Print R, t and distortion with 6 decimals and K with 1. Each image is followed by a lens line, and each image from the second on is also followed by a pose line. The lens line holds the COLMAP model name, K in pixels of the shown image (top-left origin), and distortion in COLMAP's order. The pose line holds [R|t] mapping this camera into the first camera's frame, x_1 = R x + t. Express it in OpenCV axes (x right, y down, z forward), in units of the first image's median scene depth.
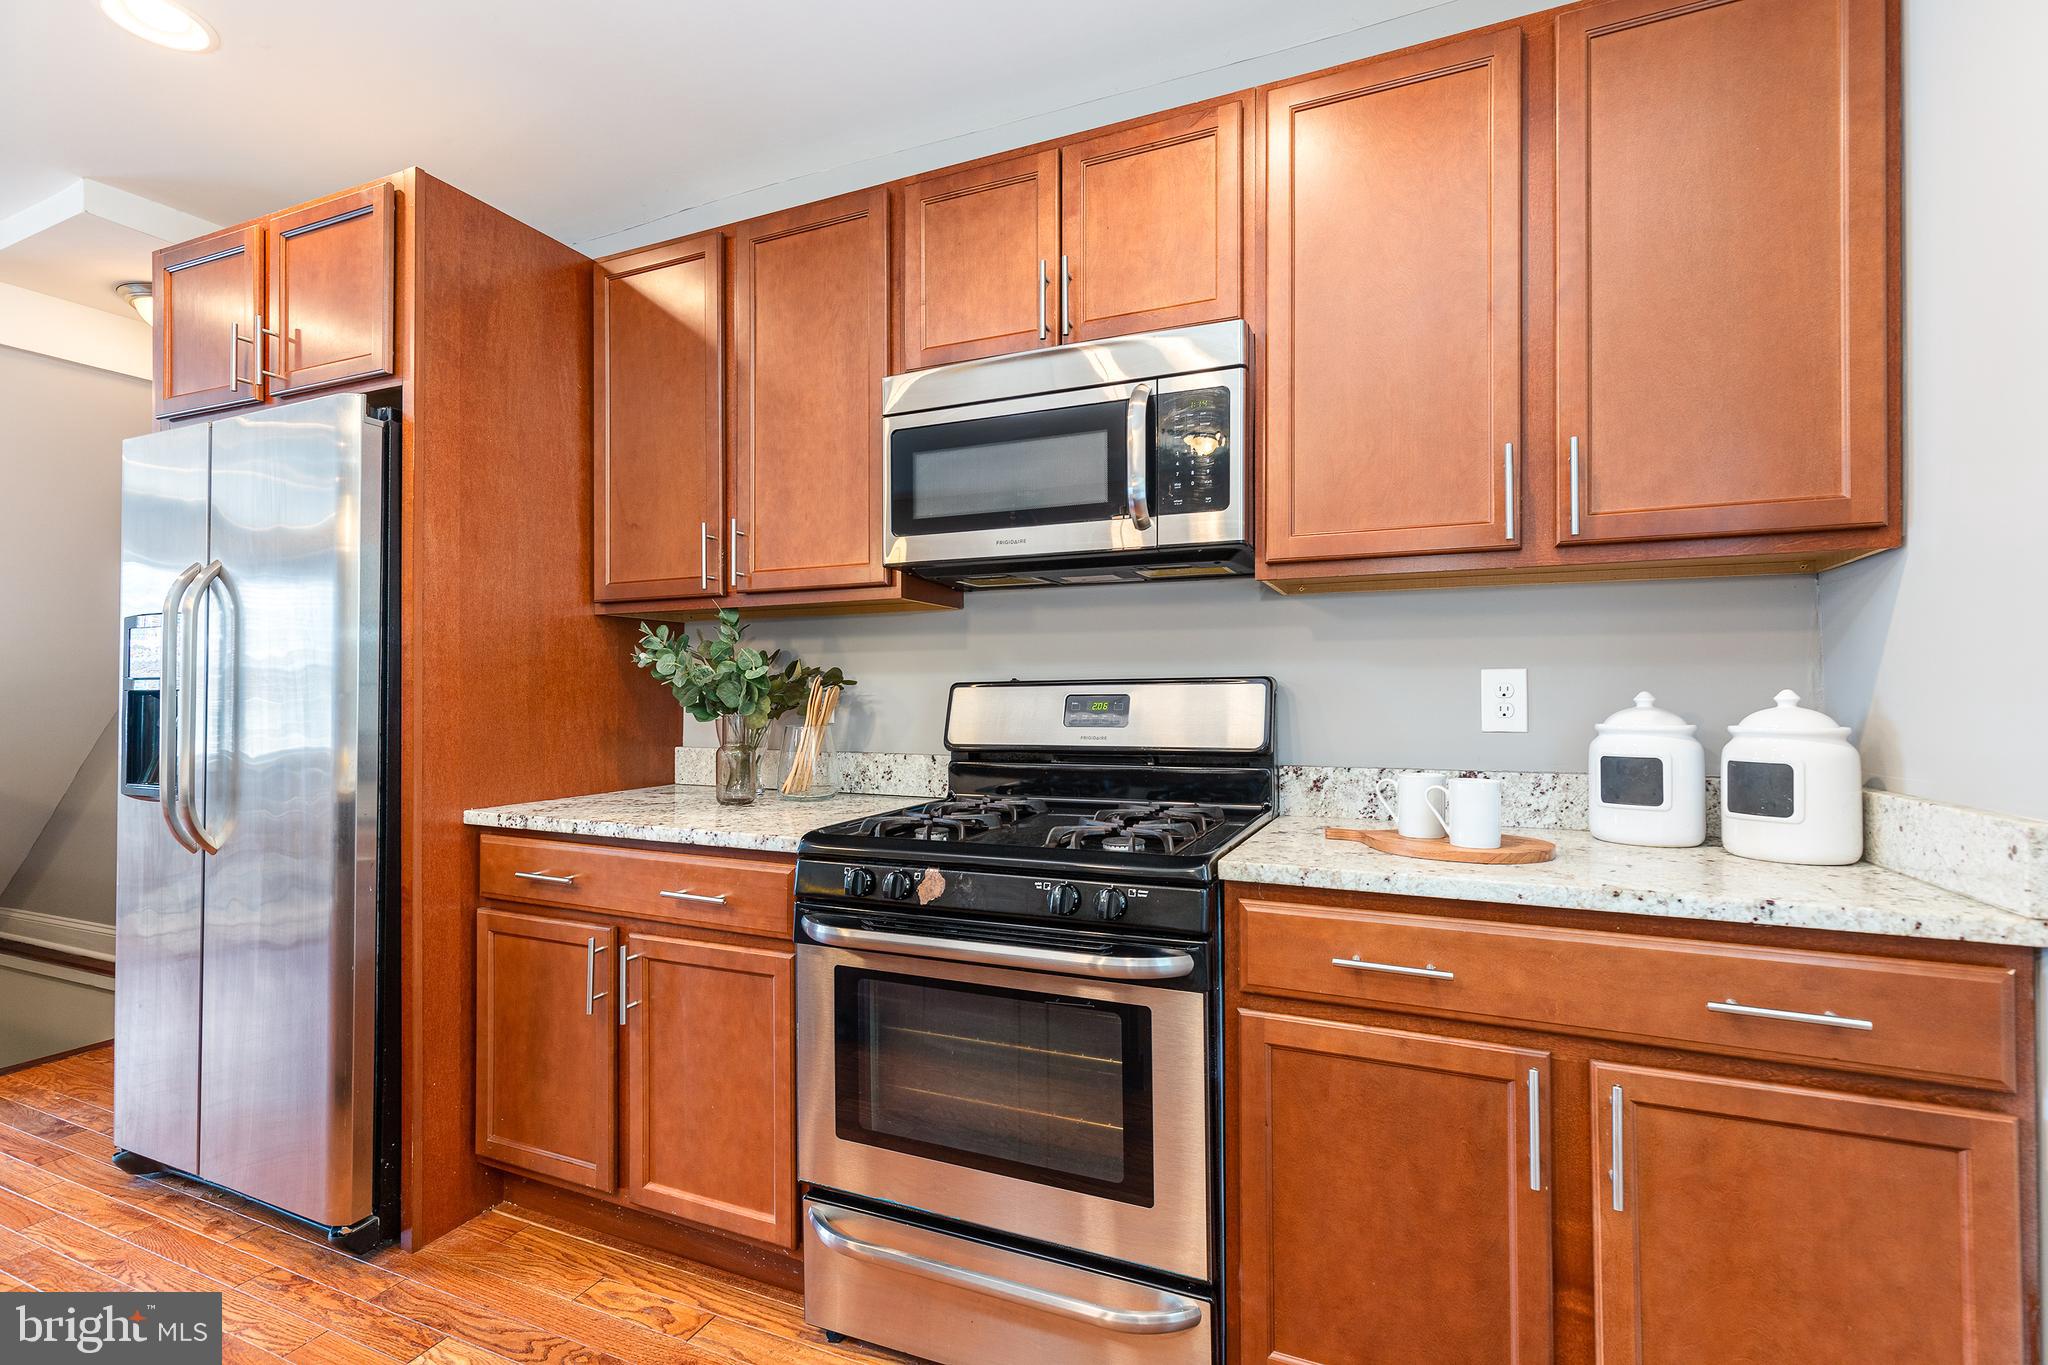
lens RADIAL K [[926.4, 0, 1033.2], [0, 926.4, 685.8], [0, 0, 1]] dist [0.010848, -0.001429]
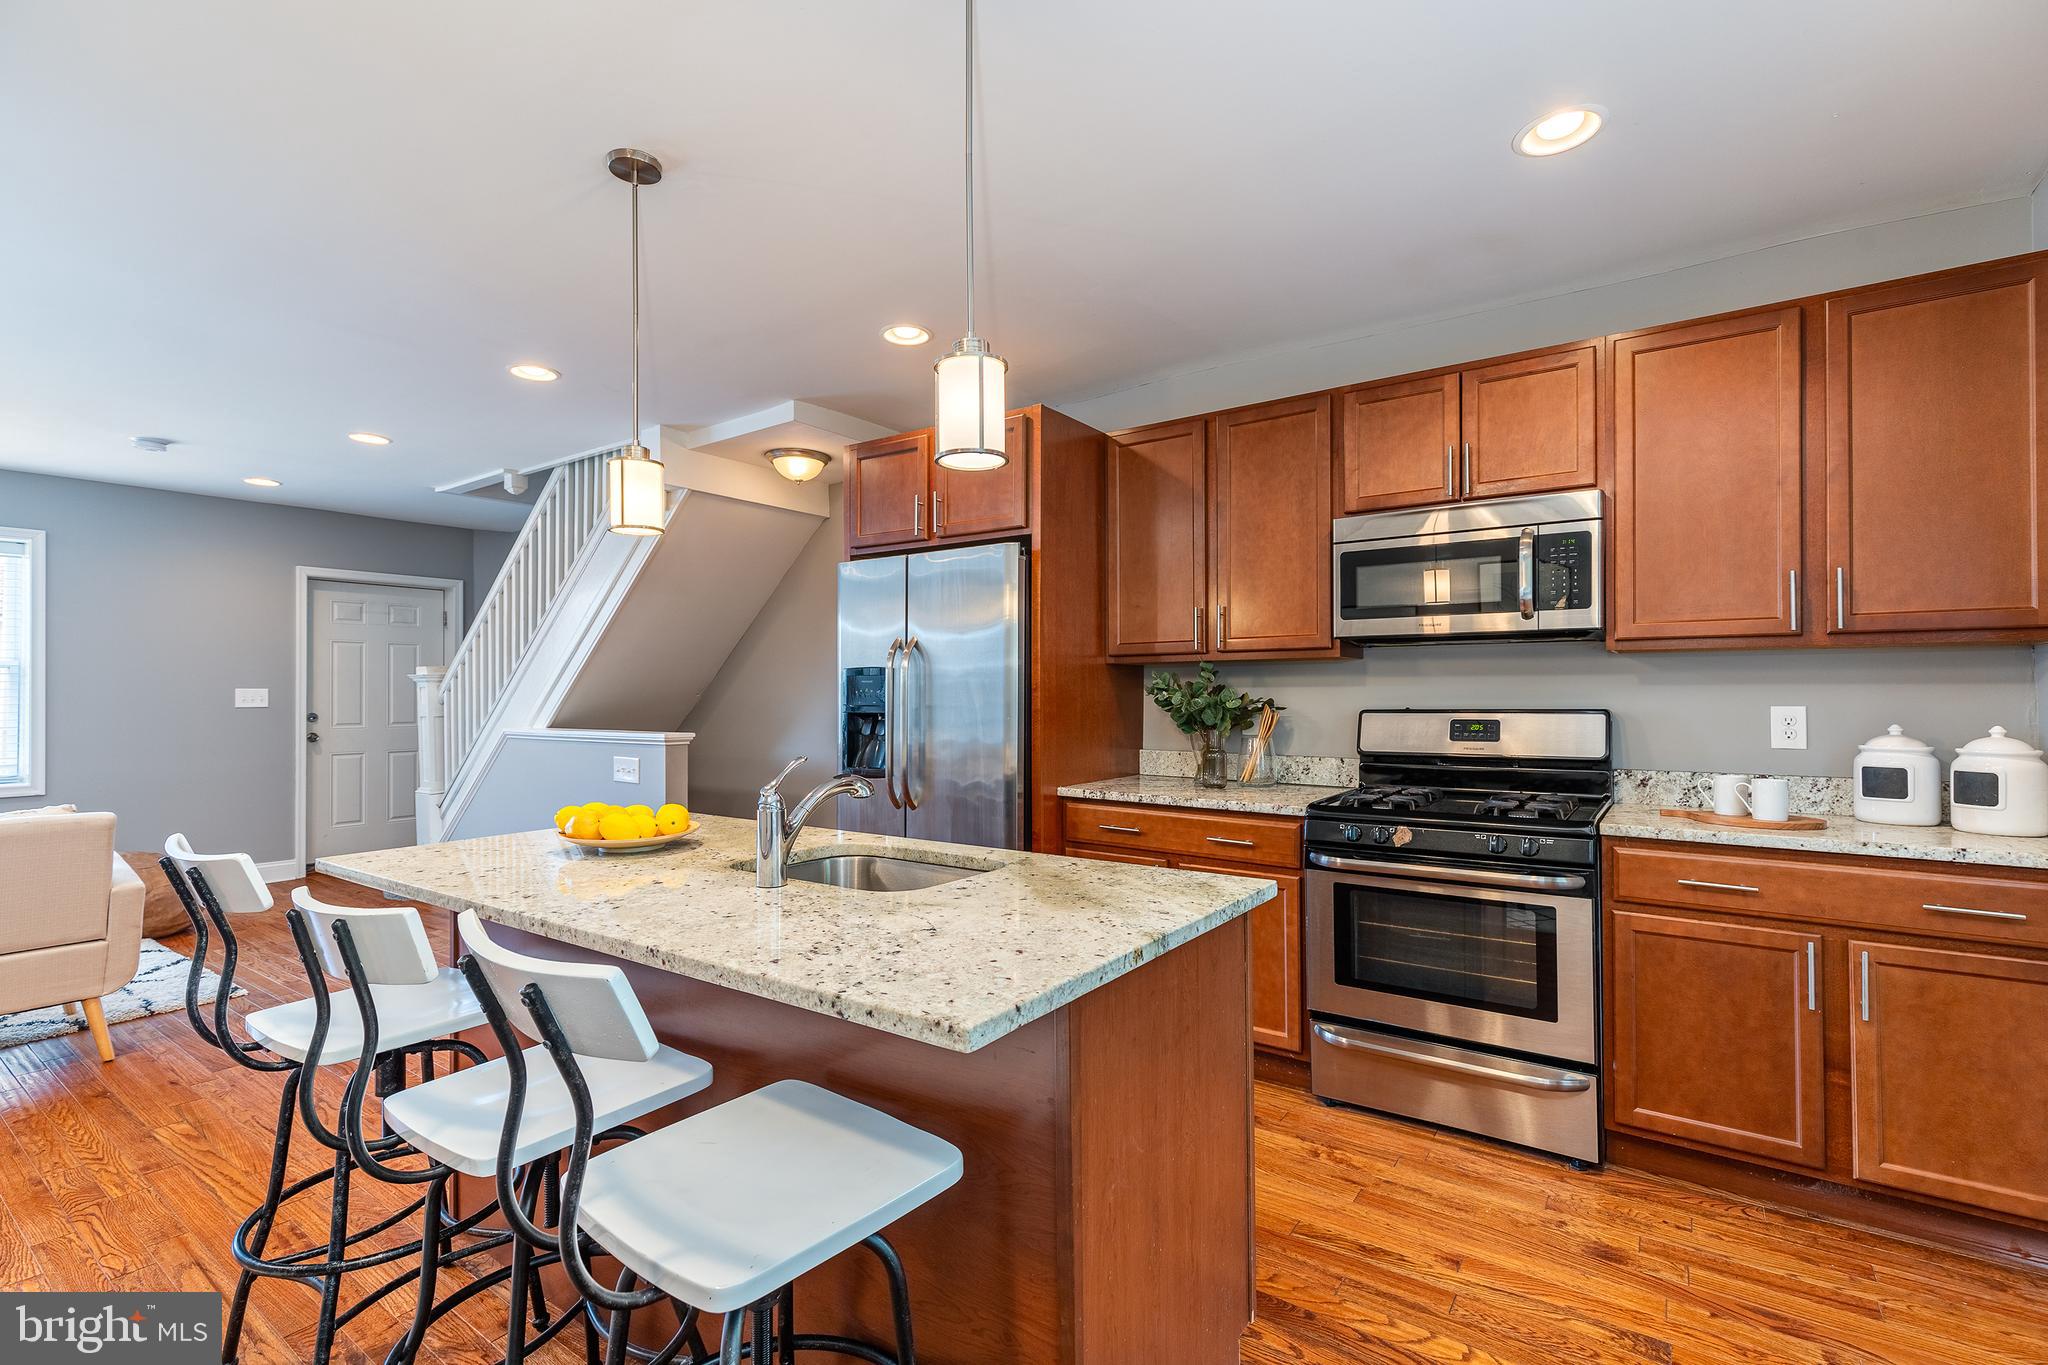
lens RADIAL K [[926.4, 0, 1033.2], [0, 926.4, 685.8], [0, 0, 1]] dist [0.010848, -0.001429]
pose [[0.979165, -0.001503, -0.203058, -0.408447], [0.001540, 0.999999, 0.000022, -0.058442], [0.203058, -0.000334, 0.979167, -0.771873]]
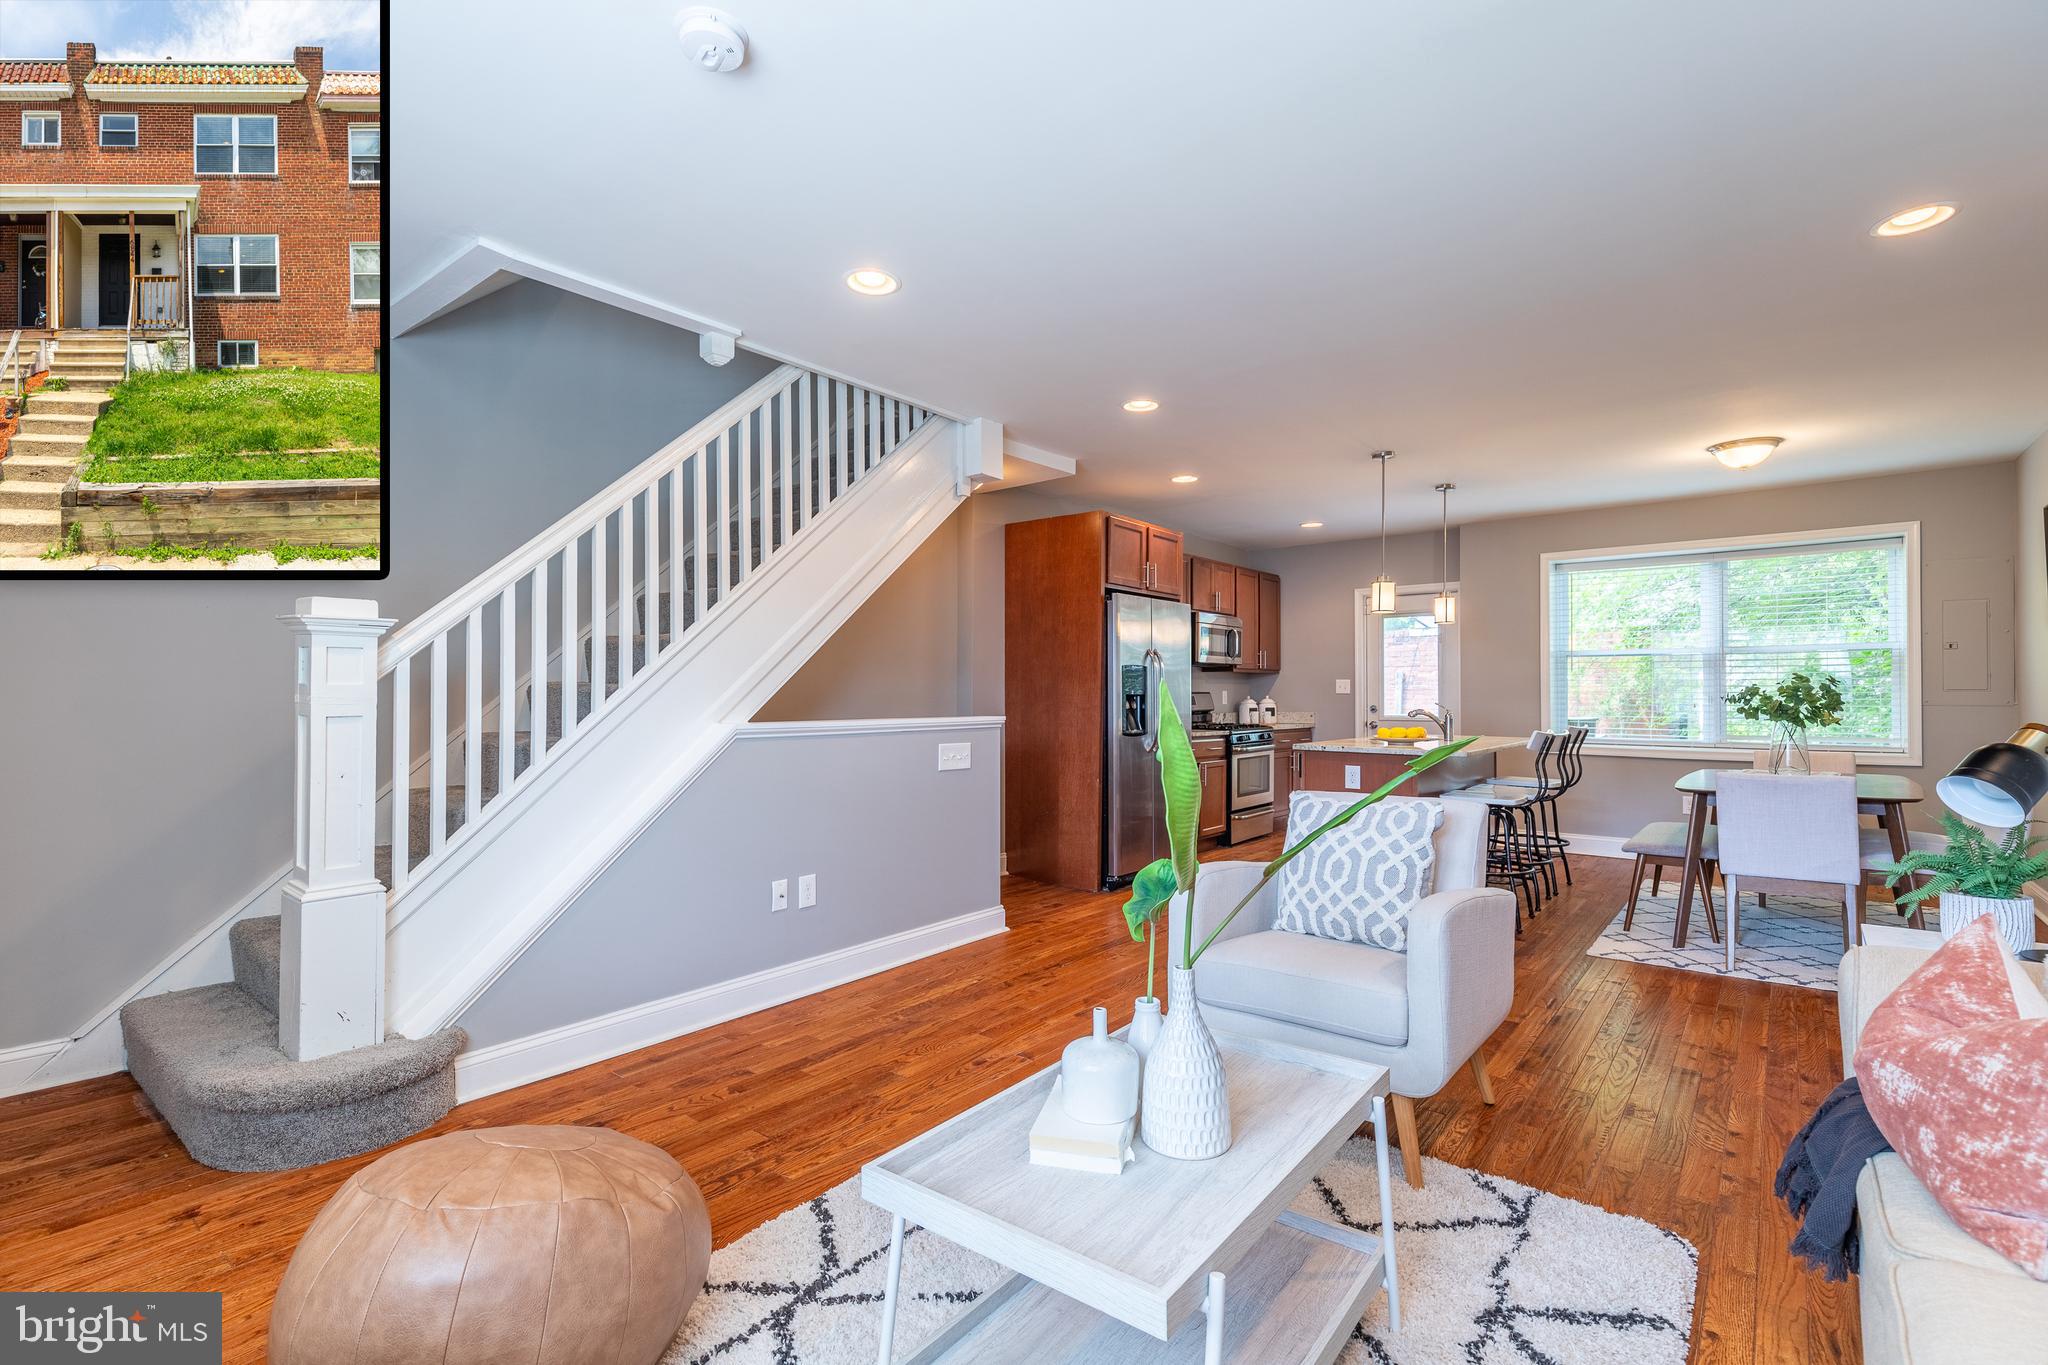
lens RADIAL K [[926.4, 0, 1033.2], [0, 926.4, 685.8], [0, 0, 1]] dist [0.010848, -0.001429]
pose [[0.264591, 0.014225, 0.964256, -4.701136], [-0.005797, 0.999897, -0.013160, 0.023745], [-0.964343, -0.002108, 0.264646, 0.797879]]
